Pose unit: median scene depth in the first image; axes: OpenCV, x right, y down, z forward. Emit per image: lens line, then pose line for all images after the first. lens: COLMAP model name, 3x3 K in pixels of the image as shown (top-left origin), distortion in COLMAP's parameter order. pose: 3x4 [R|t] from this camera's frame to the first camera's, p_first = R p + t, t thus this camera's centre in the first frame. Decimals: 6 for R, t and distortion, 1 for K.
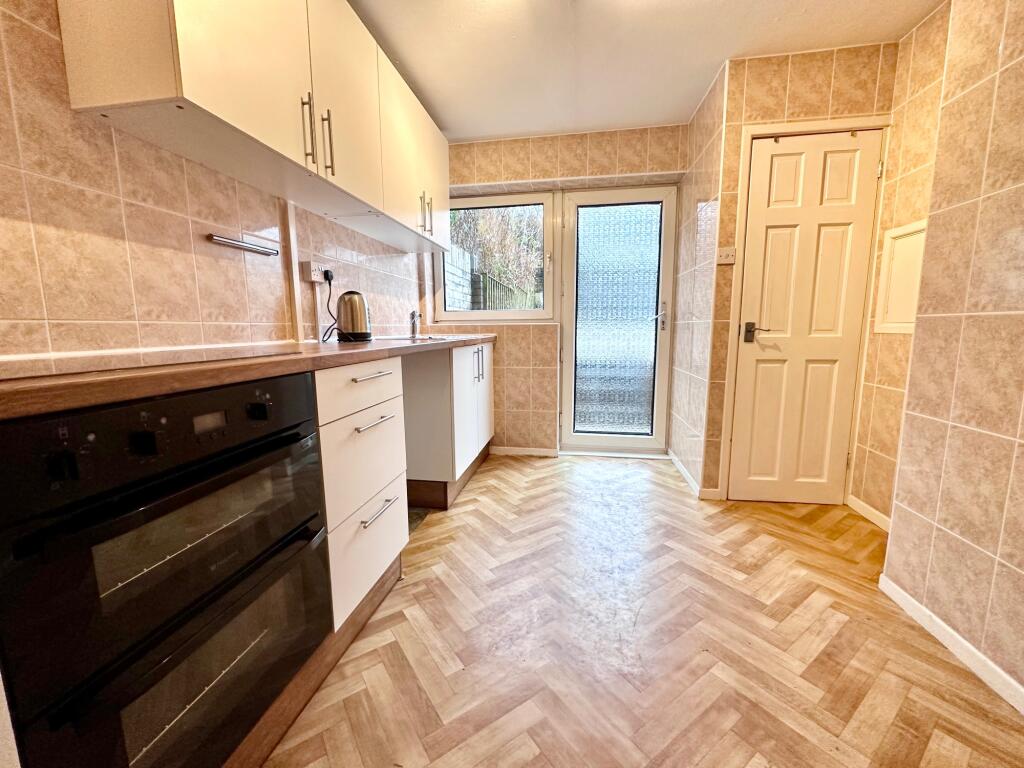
lens RADIAL K [[408.8, 0, 510.2], [0, 408.8, 379.8], [0, 0, 1]] dist [-0.002174, 0.000532]
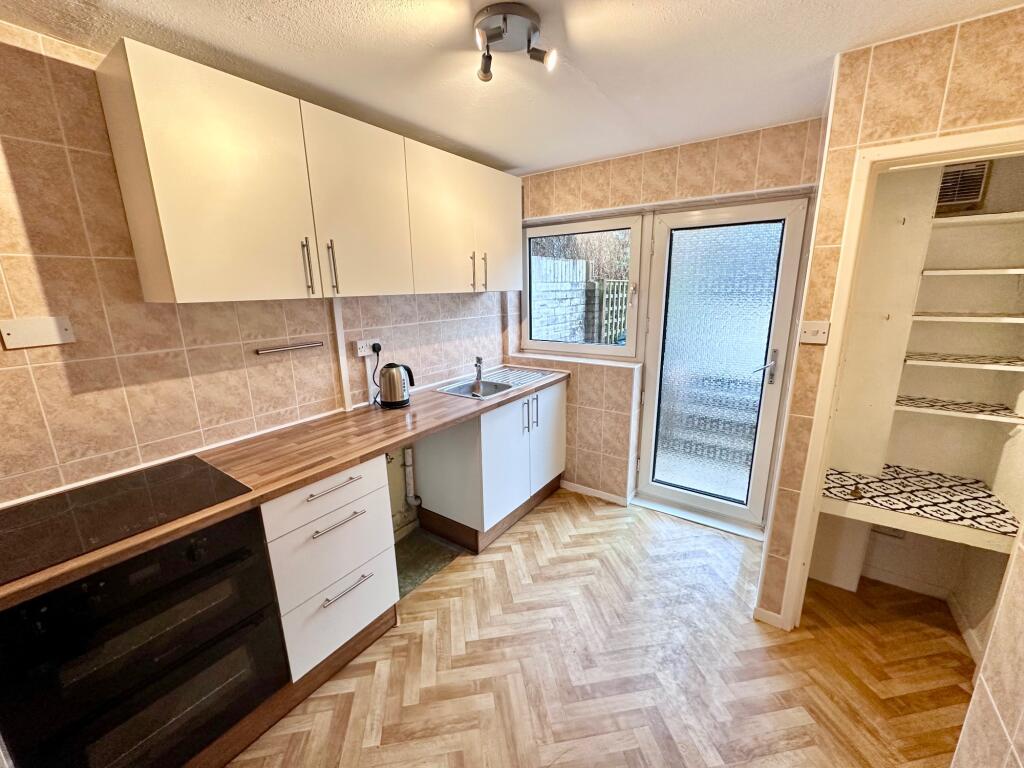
lens RADIAL K [[408.8, 0, 510.2], [0, 408.8, 379.8], [0, 0, 1]] dist [-0.002174, 0.000532]
pose [[0.902738, 0.087373, -0.421225, 0.368844], [-0.043072, 0.992595, 0.113580, -0.293090], [0.428029, -0.084390, 0.899816, 0.102001]]
